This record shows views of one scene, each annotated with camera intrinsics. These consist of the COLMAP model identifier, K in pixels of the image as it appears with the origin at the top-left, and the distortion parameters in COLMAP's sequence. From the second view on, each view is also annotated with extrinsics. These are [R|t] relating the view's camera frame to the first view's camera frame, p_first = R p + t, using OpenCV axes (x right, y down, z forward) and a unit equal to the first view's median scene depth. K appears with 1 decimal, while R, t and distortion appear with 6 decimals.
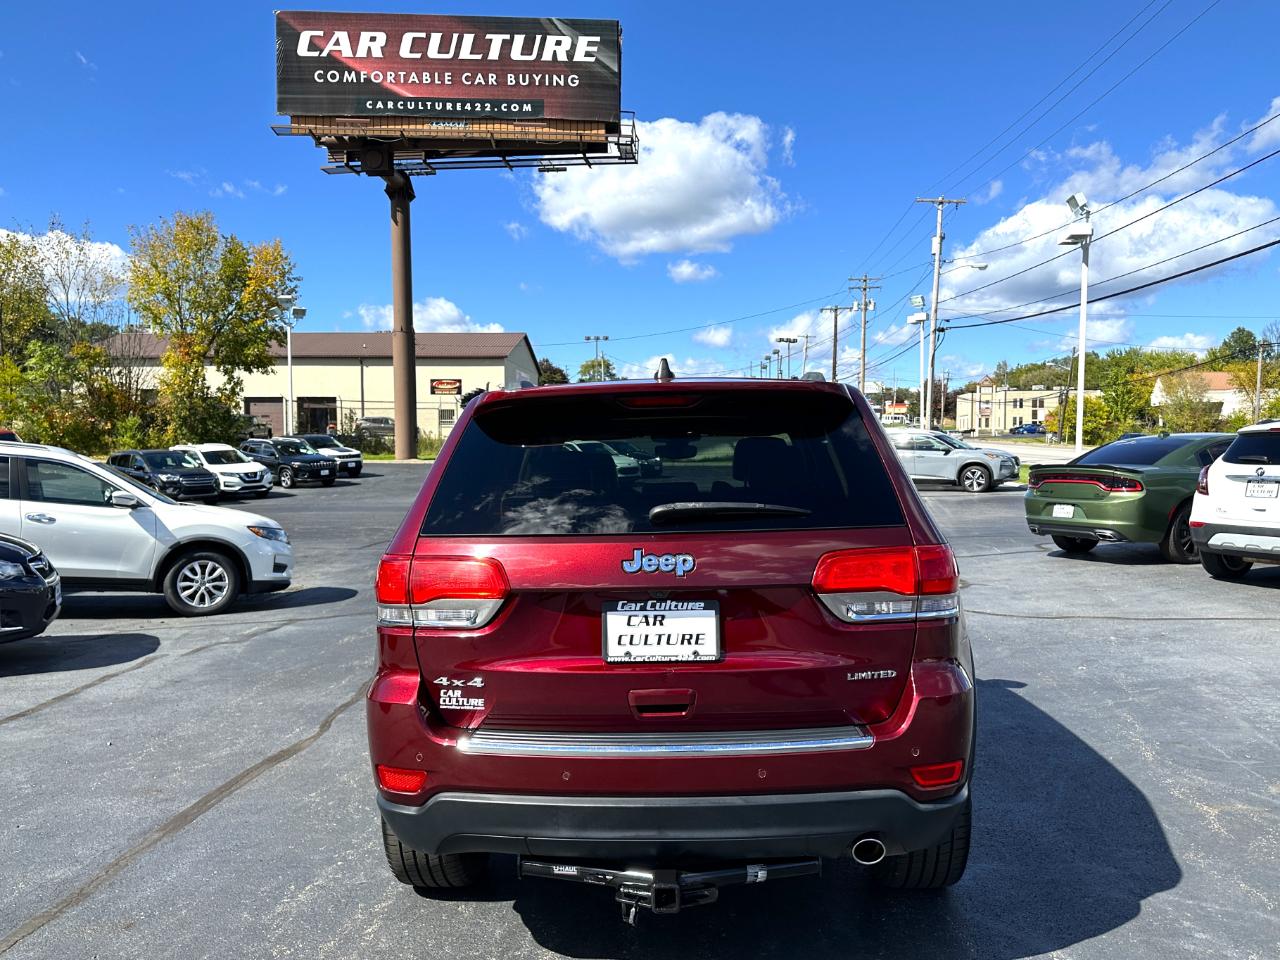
lens RADIAL K [[998.2, 0, 650.3], [0, 998.2, 487.3], [0, 0, 1]] dist [0.083399, -0.101803]
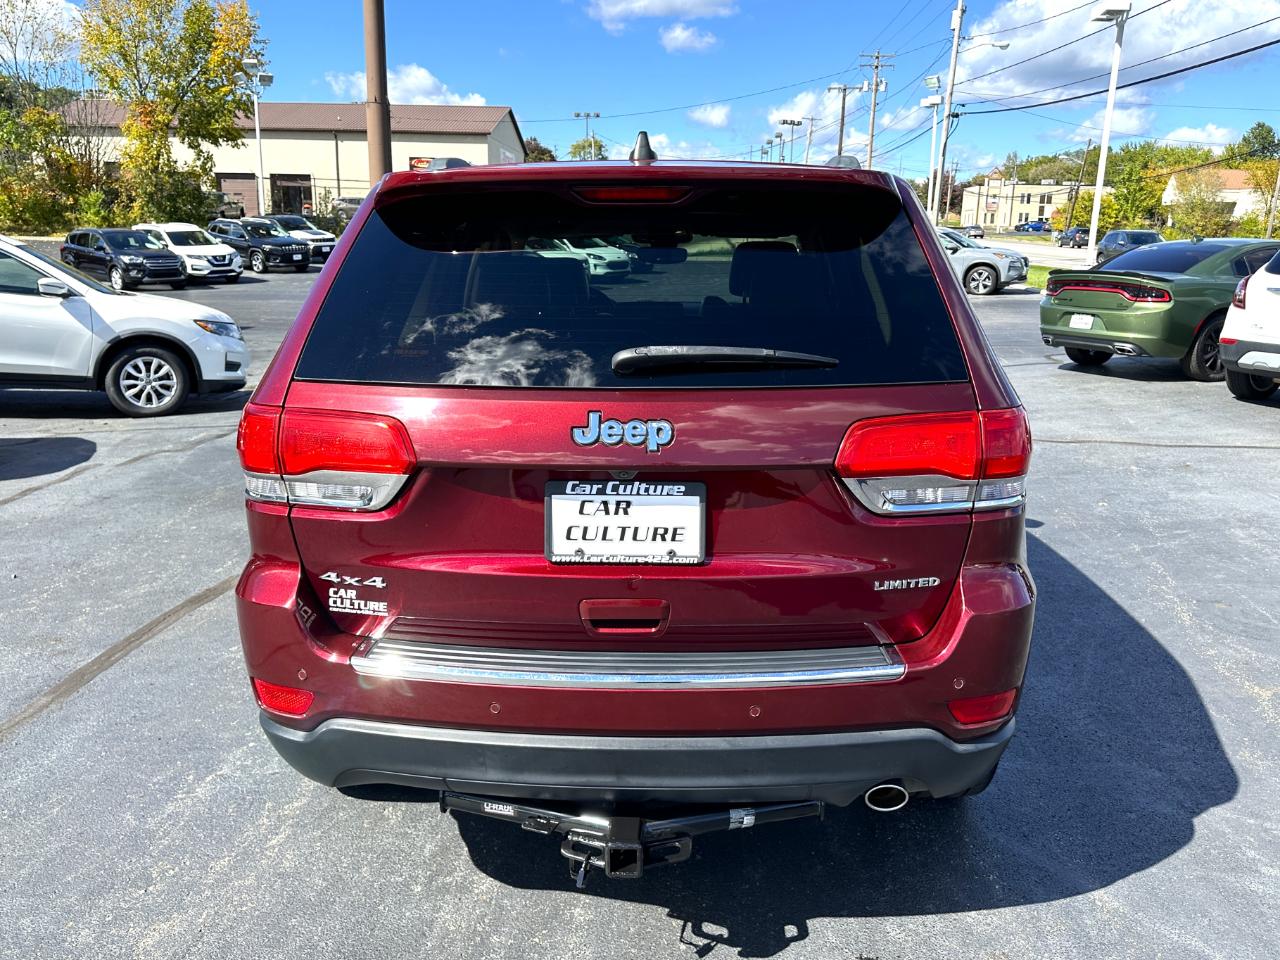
lens RADIAL K [[998.2, 0, 651.1], [0, 998.2, 474.1], [0, 0, 1]] dist [0.083399, -0.101803]
pose [[0.999719, 0.019812, 0.013018, 0.010271], [-0.021923, 0.981600, 0.189684, -0.015861], [-0.009021, -0.189916, 0.981759, 0.152270]]
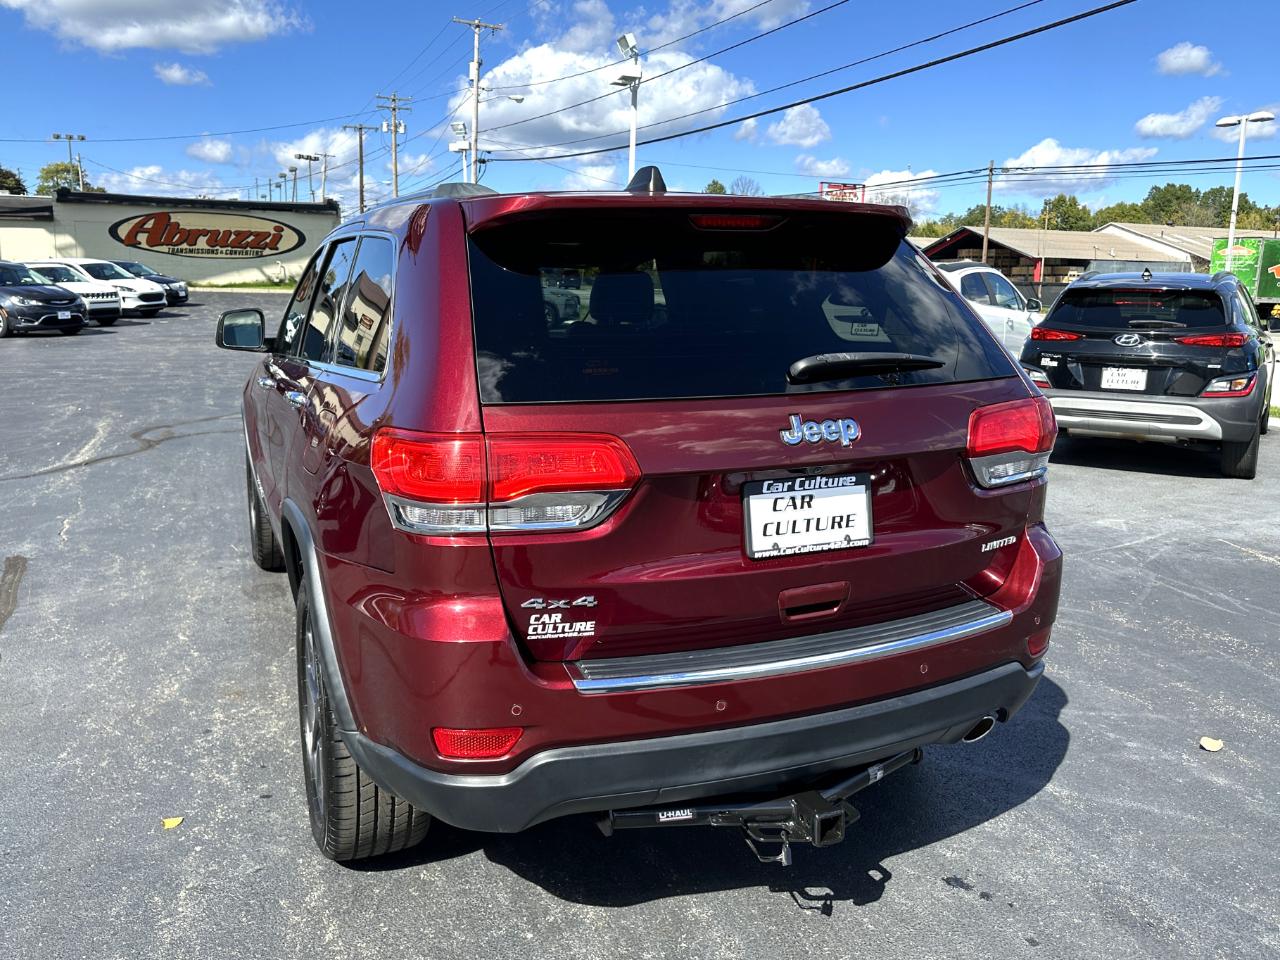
lens RADIAL K [[998.2, 0, 632.4], [0, 998.2, 440.5], [0, 0, 1]] dist [0.083399, -0.101803]
pose [[0.899525, -0.047825, 0.434244, -0.245763], [-0.004754, 0.992859, 0.119196, -0.005788], [-0.436844, -0.109285, 0.892874, 0.183808]]
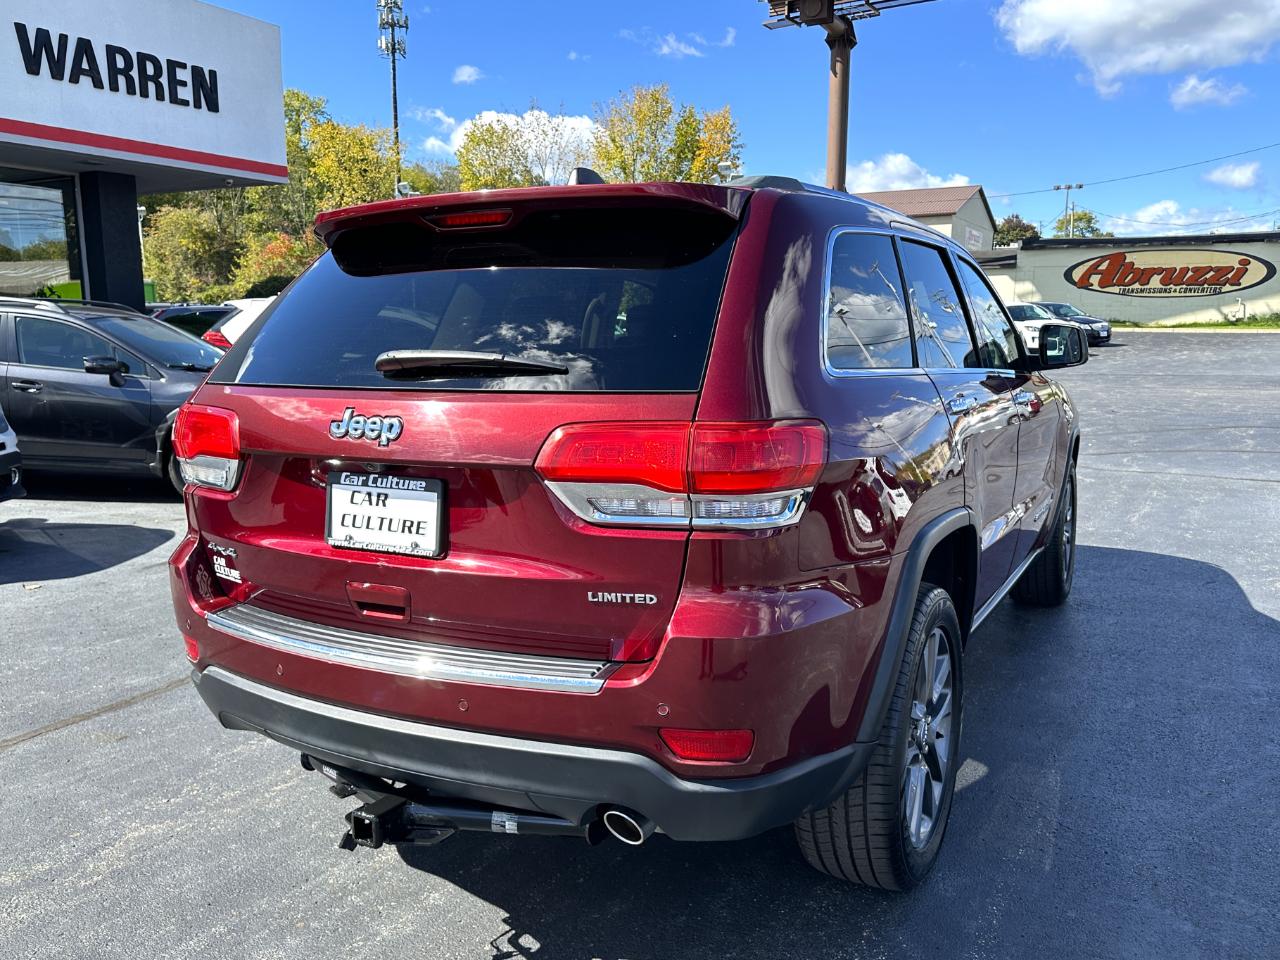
lens RADIAL K [[998.2, 0, 642.0], [0, 998.2, 493.9], [0, 0, 1]] dist [0.083399, -0.101803]
pose [[0.899607, 0.078743, -0.429543, 0.283377], [-0.019586, 0.989895, 0.140446, 0.006716], [0.436261, -0.117933, 0.892058, 0.201082]]
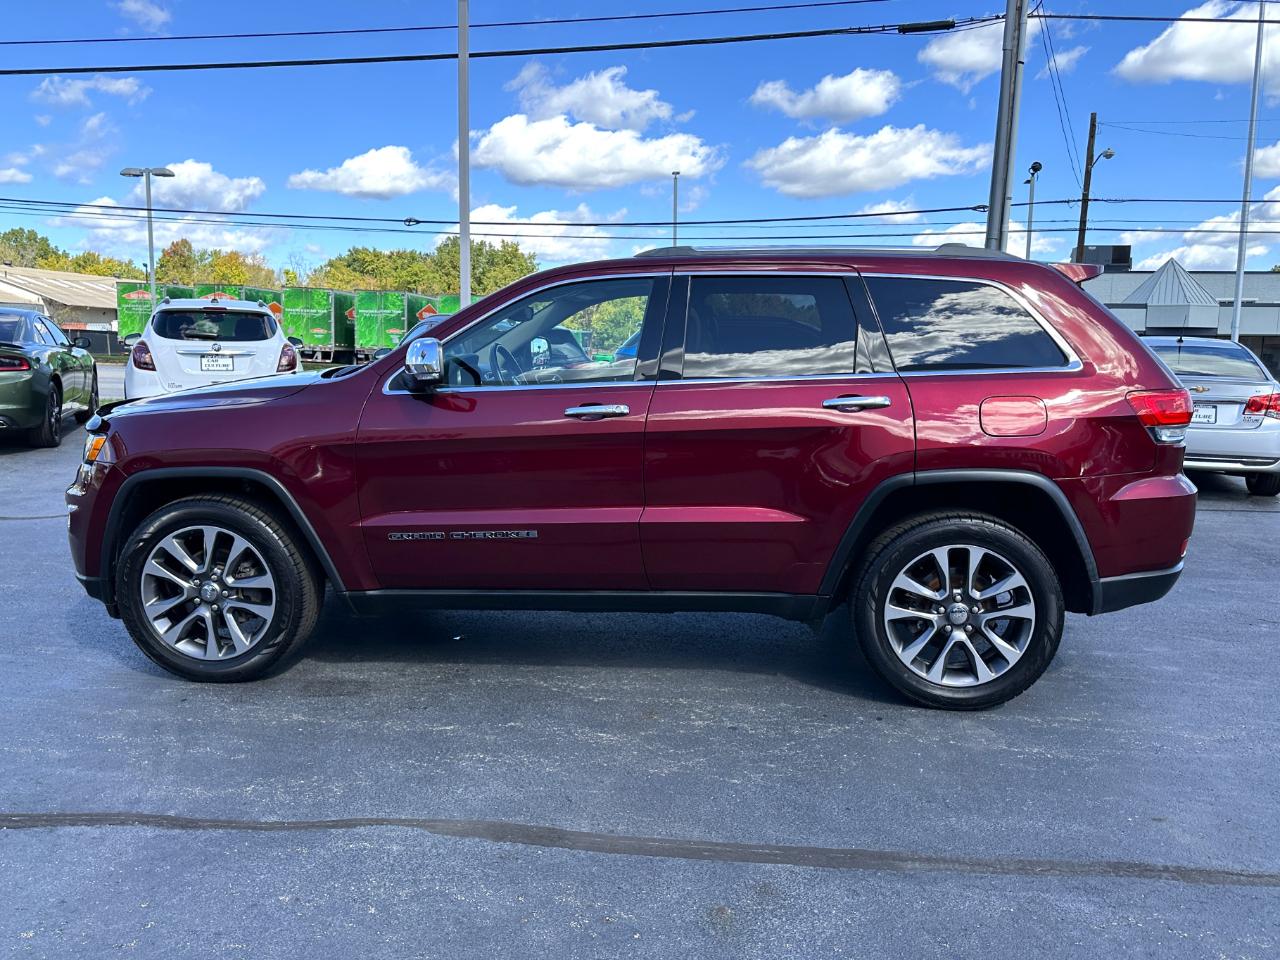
lens RADIAL K [[998.2, 0, 644.9], [0, 998.2, 476.7], [0, 0, 1]] dist [0.083399, -0.101803]
pose [[0.034689, -0.124060, 0.991668, -0.914684], [0.024592, 0.992071, 0.123250, 0.000555], [-0.999096, 0.020112, 0.037465, 0.932531]]
